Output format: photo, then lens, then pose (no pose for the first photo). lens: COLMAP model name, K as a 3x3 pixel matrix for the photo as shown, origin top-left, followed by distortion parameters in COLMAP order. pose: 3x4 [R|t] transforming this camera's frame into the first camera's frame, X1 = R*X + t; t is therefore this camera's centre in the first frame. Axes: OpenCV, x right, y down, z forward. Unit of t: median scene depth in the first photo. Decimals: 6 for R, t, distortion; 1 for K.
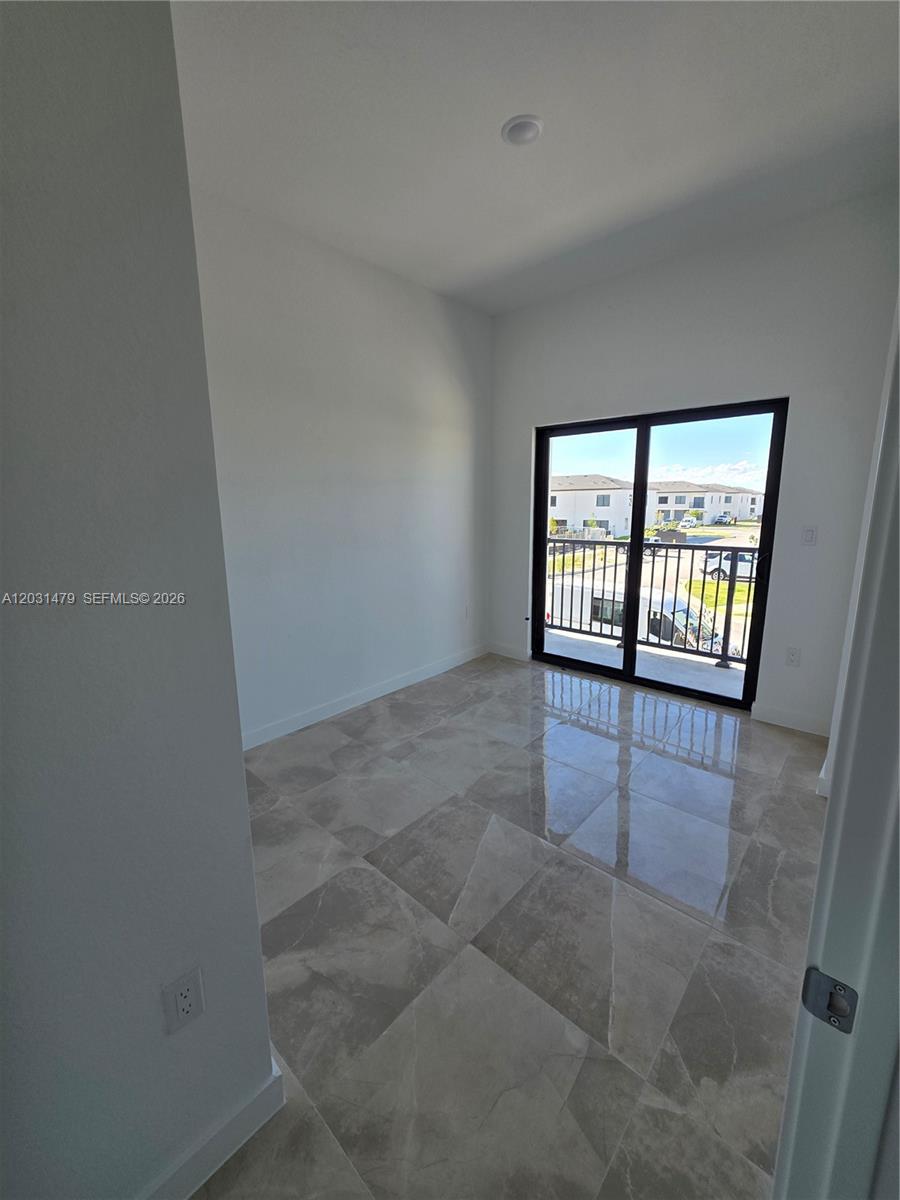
lens RADIAL K [[482.2, 0, 454.3], [0, 482.2, 599.1], [0, 0, 1]] dist [0.001731, 0.000307]
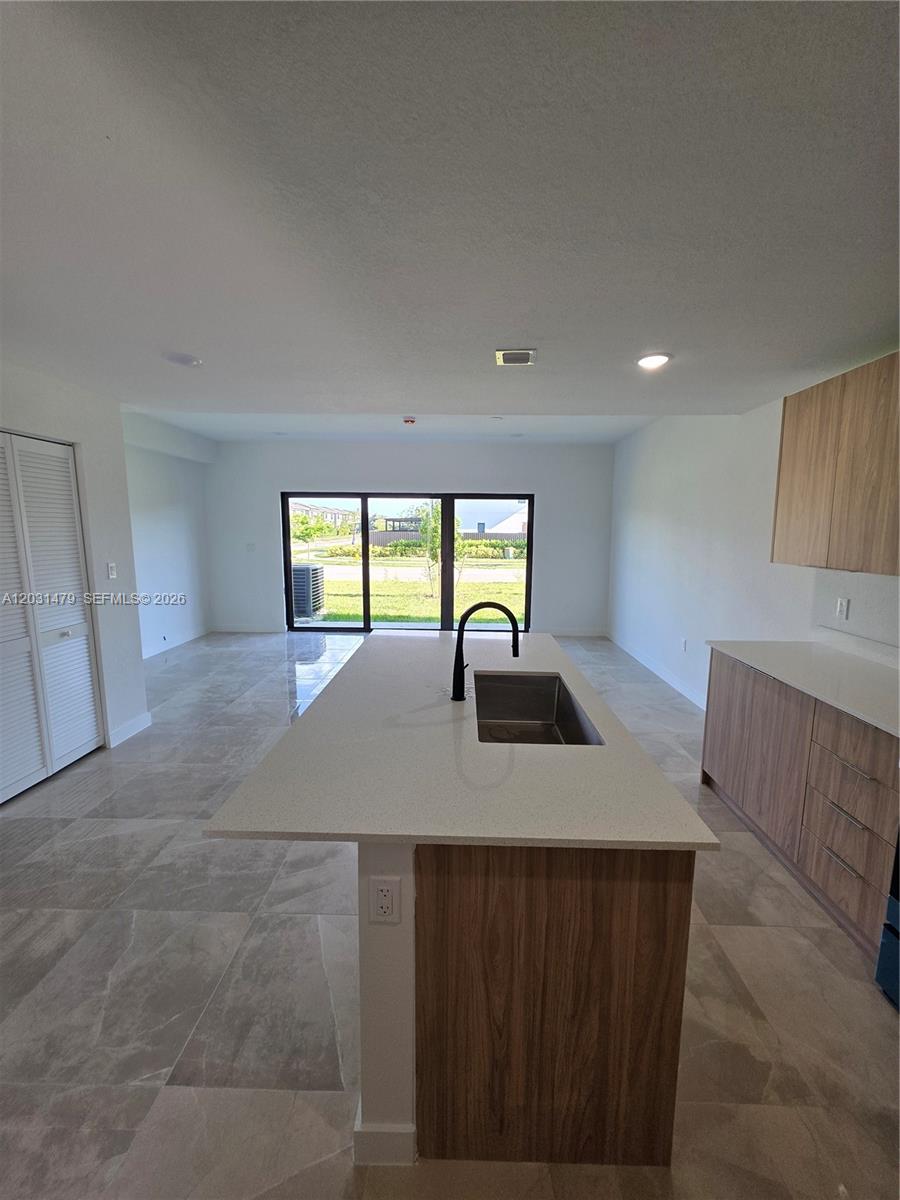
lens RADIAL K [[482.2, 0, 455.3], [0, 482.2, 594.7], [0, 0, 1]] dist [0.001731, 0.000307]
pose [[0.754969, -0.076088, 0.651331, -0.246556], [0.107904, 0.994121, -0.008940, -0.077737], [-0.646821, 0.077031, 0.758741, 0.167673]]
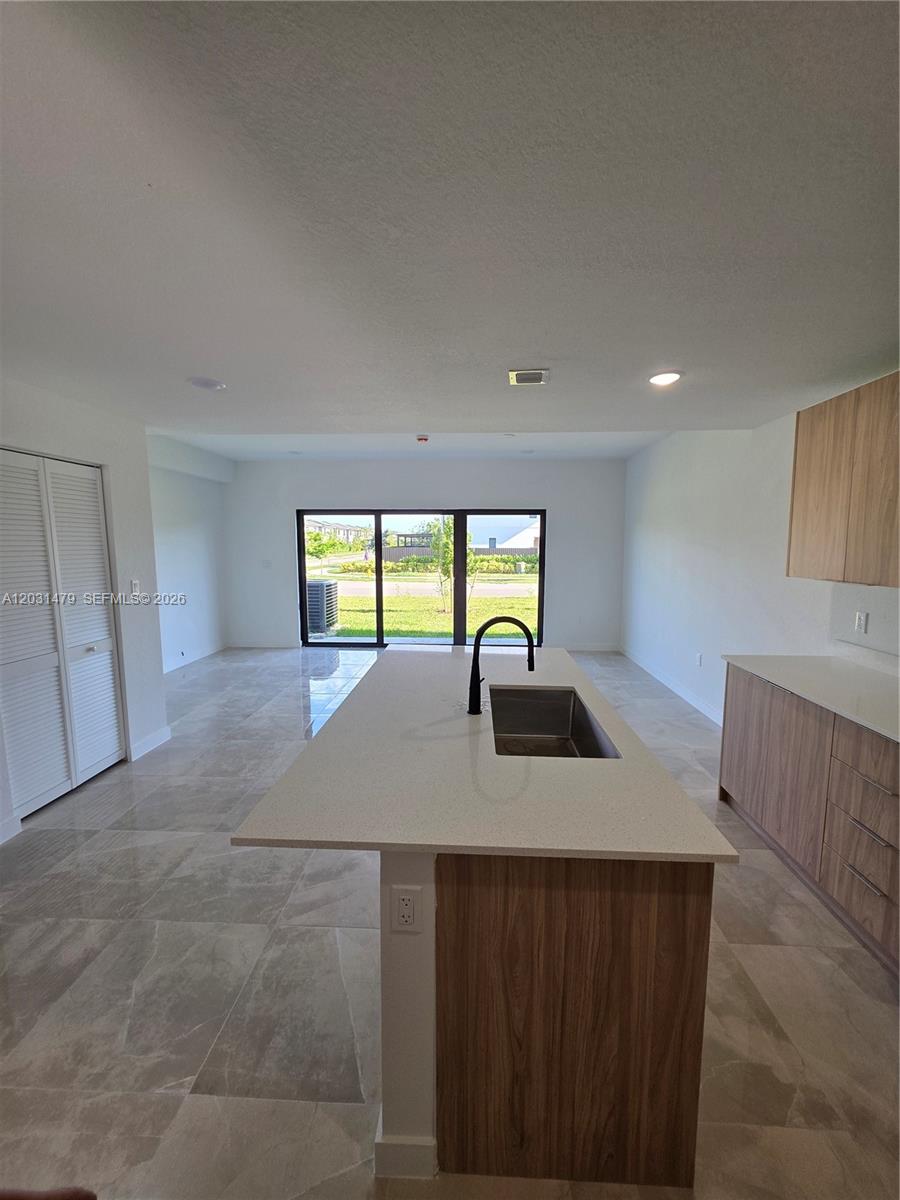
lens RADIAL K [[482.2, 0, 454.9], [0, 482.2, 599.8], [0, 0, 1]] dist [0.001731, 0.000307]
pose [[0.770592, -0.065703, 0.633933, -0.261070], [0.111076, 0.993294, -0.032073, -0.078686], [-0.627575, 0.095130, 0.772722, 0.161727]]
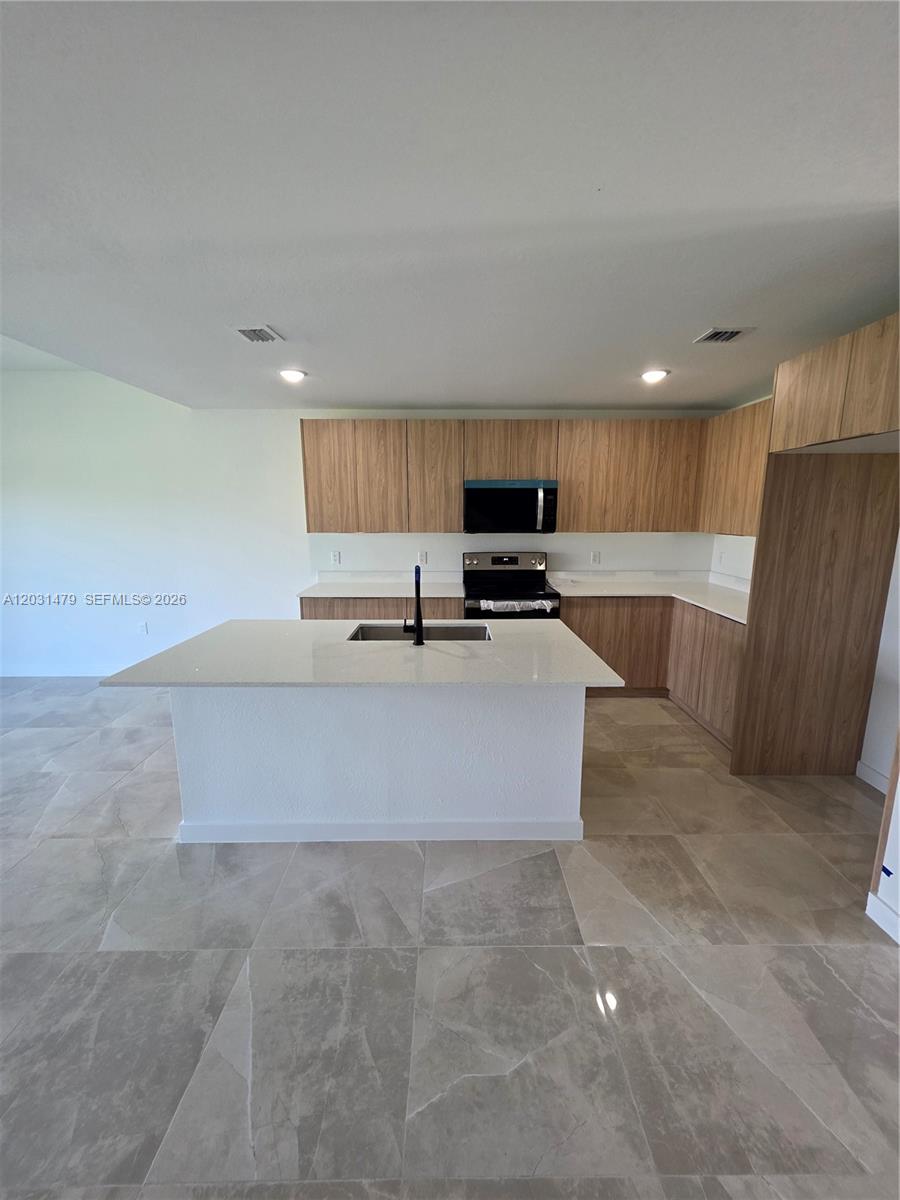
lens RADIAL K [[482.2, 0, 452.9], [0, 482.2, 600.0], [0, 0, 1]] dist [0.001731, 0.000307]
pose [[-0.681120, -0.125562, 0.721325, -0.521058], [0.143800, 0.943056, 0.299944, -0.305786], [-0.717911, 0.308025, -0.624279, 1.367366]]
